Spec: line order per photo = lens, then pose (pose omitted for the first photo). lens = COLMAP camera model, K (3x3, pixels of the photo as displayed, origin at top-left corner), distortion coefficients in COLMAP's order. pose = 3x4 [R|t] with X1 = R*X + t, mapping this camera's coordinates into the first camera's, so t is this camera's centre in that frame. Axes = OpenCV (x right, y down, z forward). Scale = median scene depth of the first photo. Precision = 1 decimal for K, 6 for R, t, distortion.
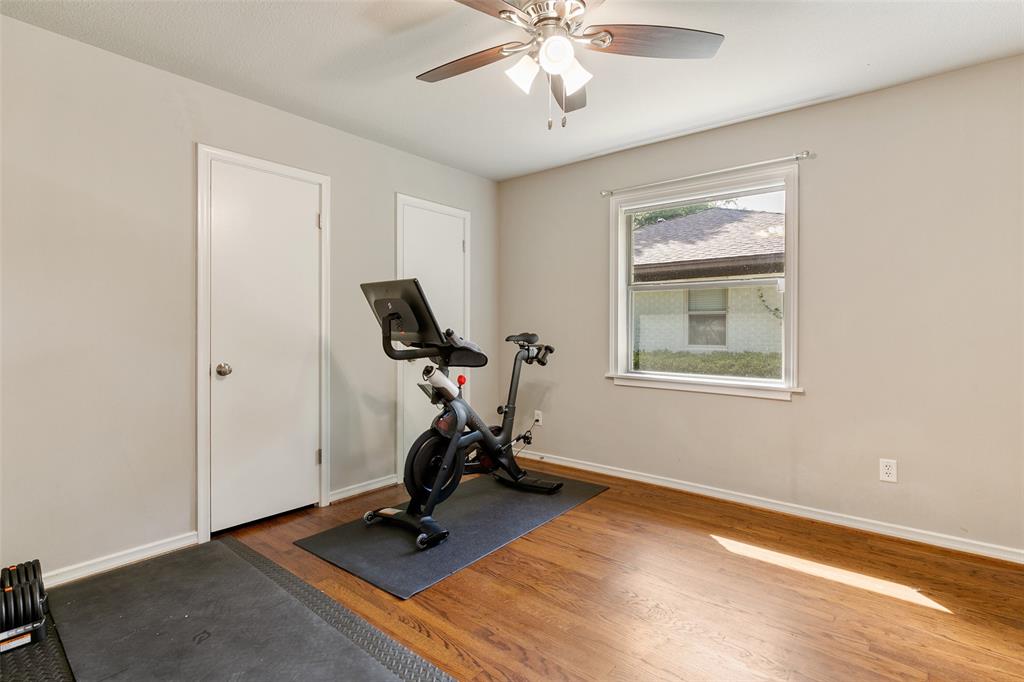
lens RADIAL K [[496.6, 0, 522.3], [0, 496.6, 330.5], [0, 0, 1]] dist [0.002544, 0.001202]
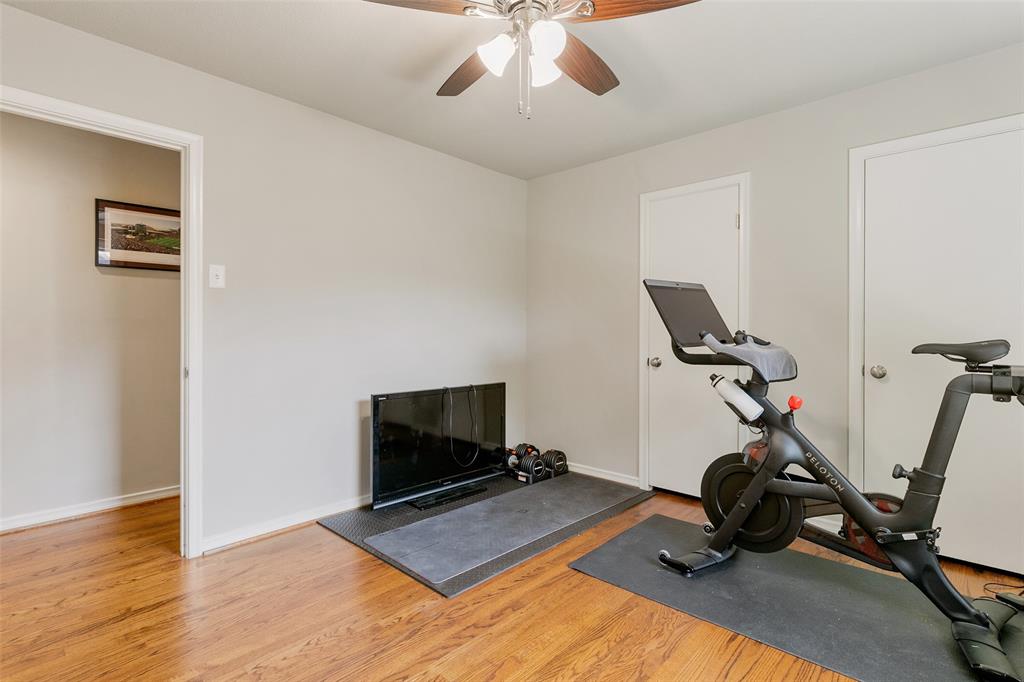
lens RADIAL K [[496.6, 0, 522.3], [0, 496.6, 330.5], [0, 0, 1]] dist [0.002544, 0.001202]
pose [[-0.076624, 0.002130, -0.997058, 0.744650], [0.000029, 0.999998, 0.002134, -0.007461], [0.997060, 0.000135, -0.076624, 0.793417]]
